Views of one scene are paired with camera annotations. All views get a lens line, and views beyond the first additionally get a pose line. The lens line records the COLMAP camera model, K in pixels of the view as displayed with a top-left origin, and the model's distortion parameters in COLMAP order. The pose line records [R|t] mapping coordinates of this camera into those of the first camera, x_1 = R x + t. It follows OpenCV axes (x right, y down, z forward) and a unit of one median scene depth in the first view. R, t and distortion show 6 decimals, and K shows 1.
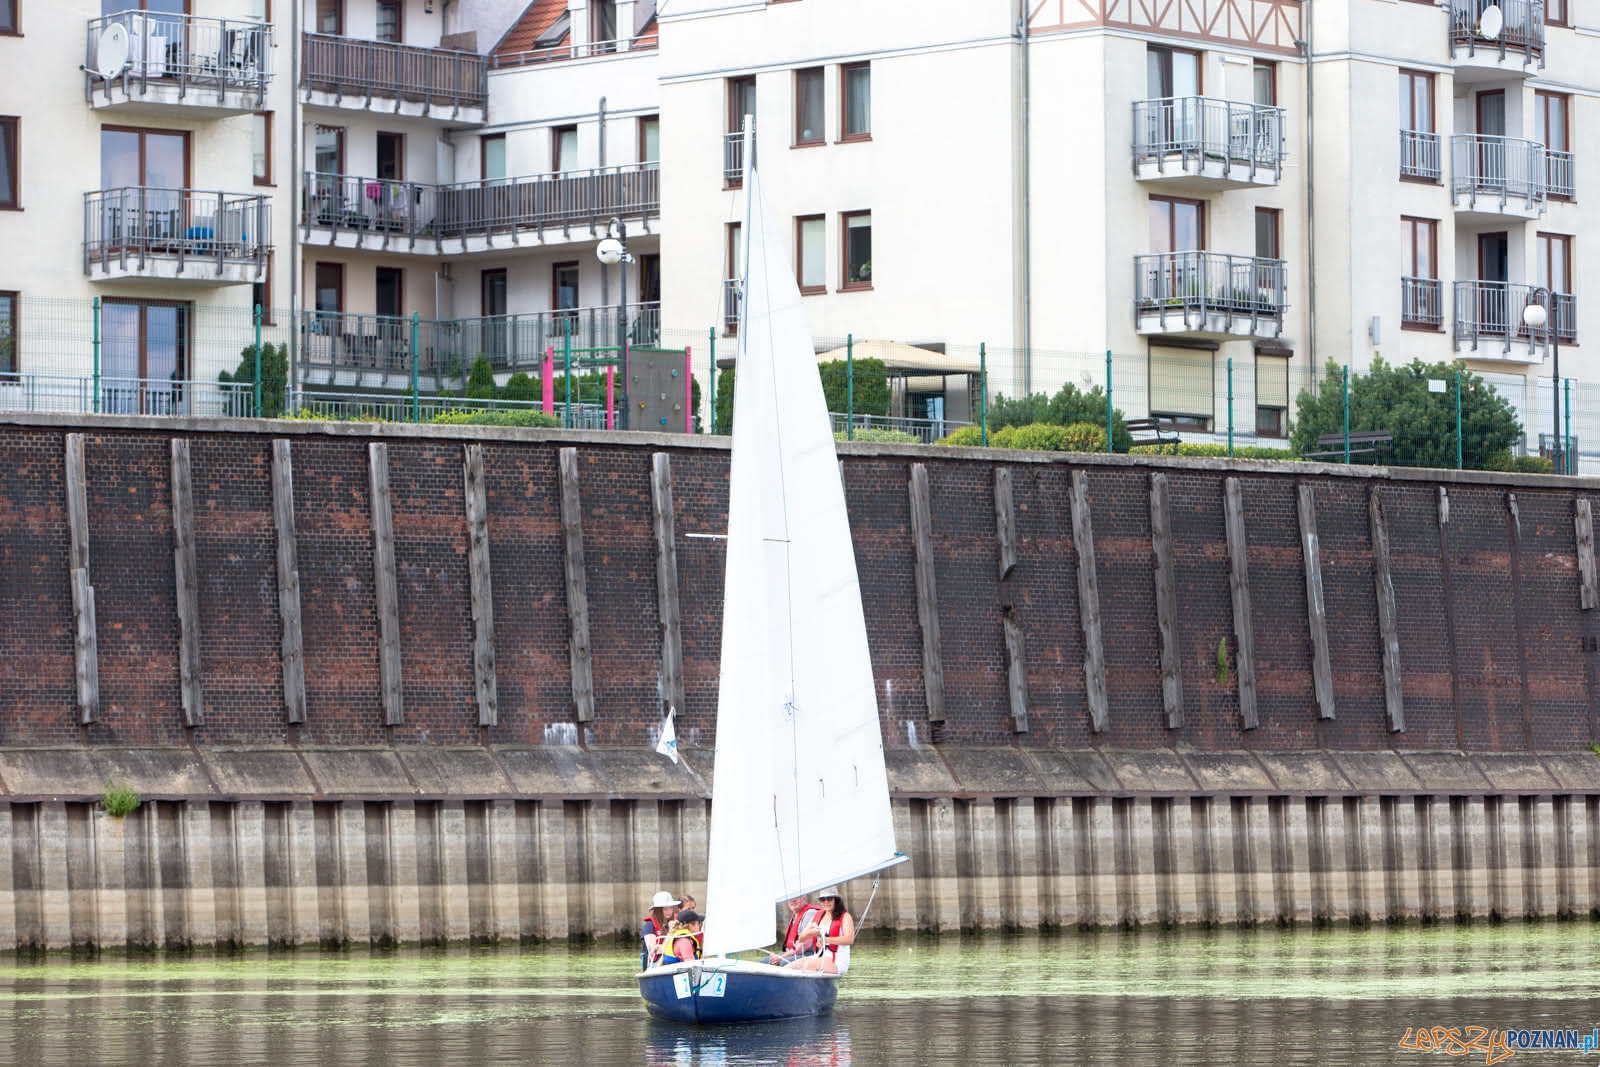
lens RADIAL K [[5762.9, 0, 797.8], [0, 5762.9, 566.0], [0, 0, 1]] dist [-0.218929, 0.719708]
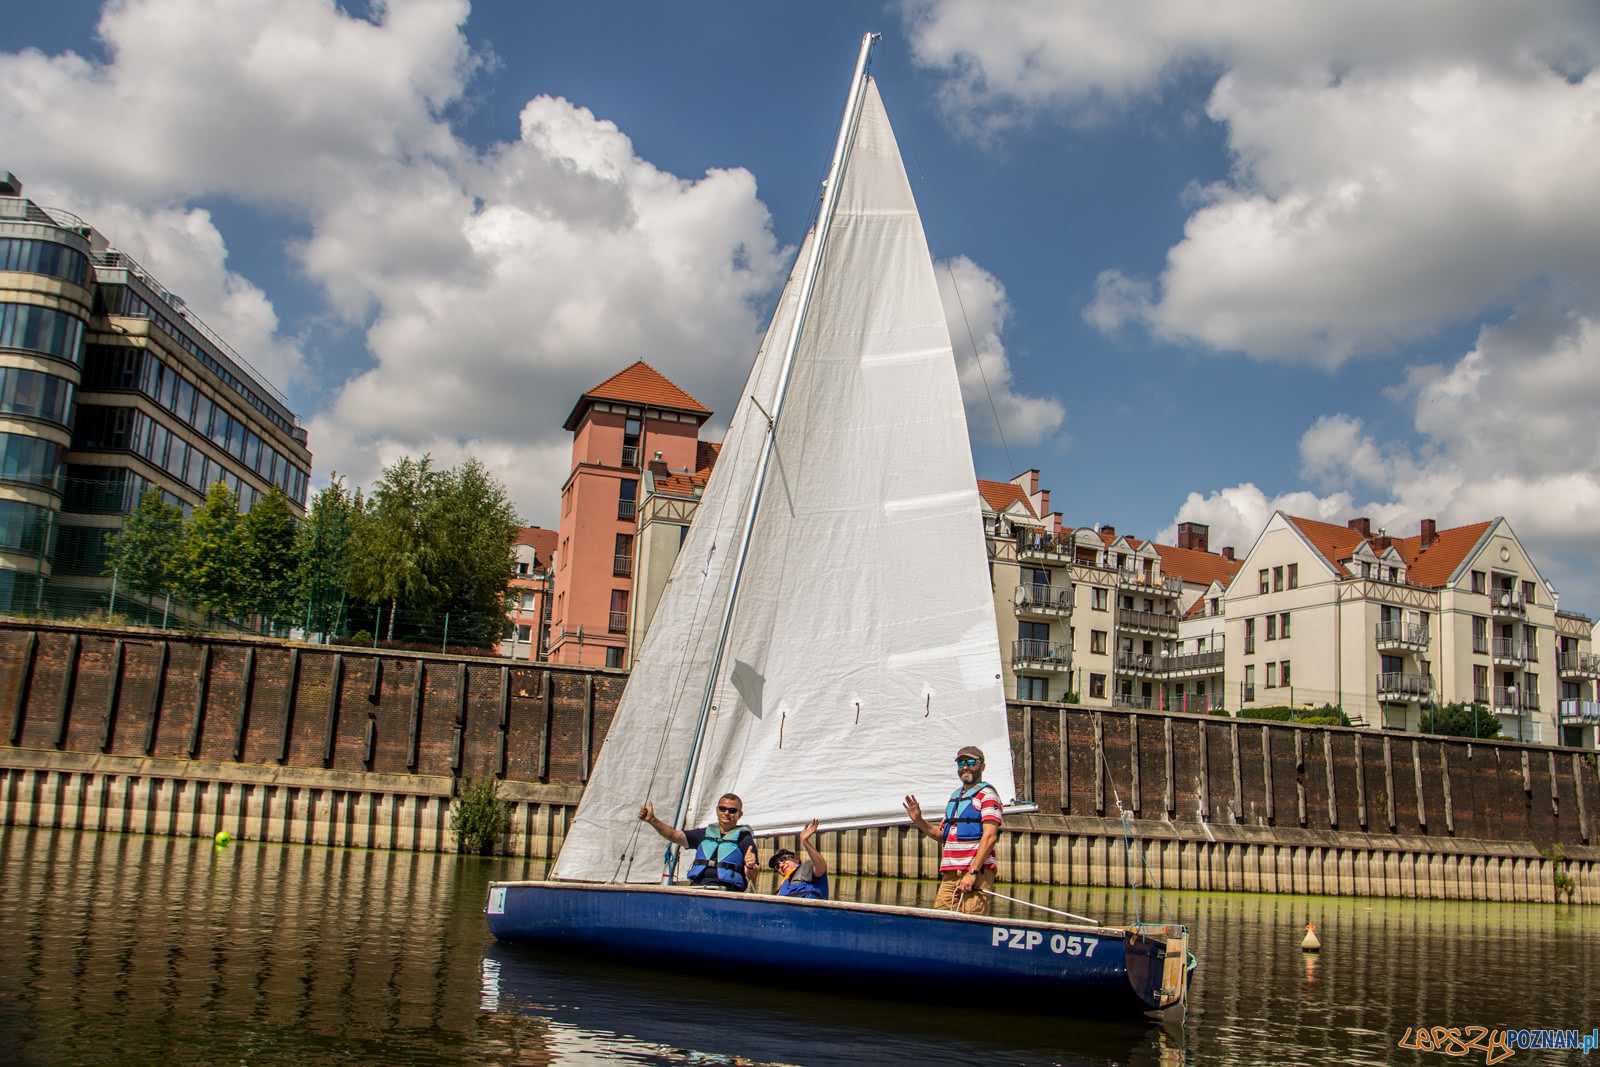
lens RADIAL K [[1485.7, 0, 832.8], [0, 1485.7, 579.2], [0, 0, 1]] dist [-0.130095, 0.123183]
pose [[0.939498, -0.006377, -0.342496, 0.066487], [-0.044664, 0.989011, -0.140932, 0.021255], [0.339631, 0.147703, 0.928889, 0.232646]]
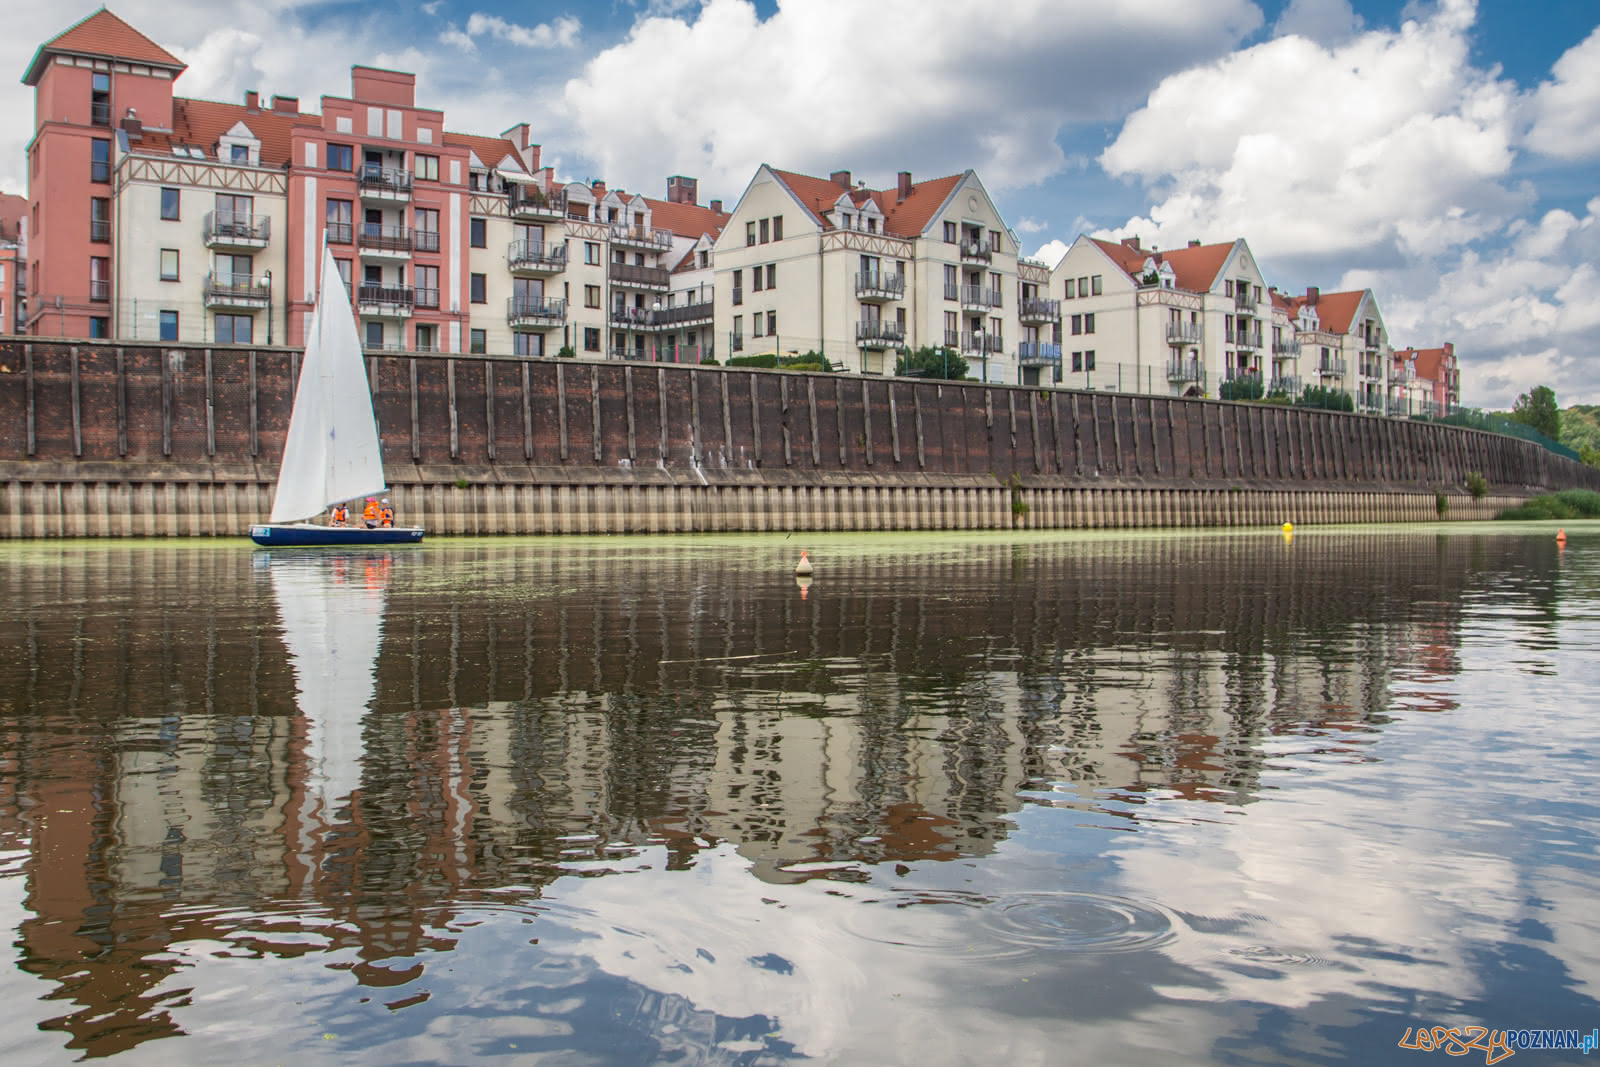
lens RADIAL K [[1473.9, 0, 664.5], [0, 1473.9, 509.8], [0, 0, 1]] dist [-0.119739, 0.103860]
pose [[0.992374, 0.002051, -0.123247, 0.066619], [0.002800, 0.999229, 0.039171, 0.021549], [0.123232, -0.039217, 0.991603, 0.226847]]
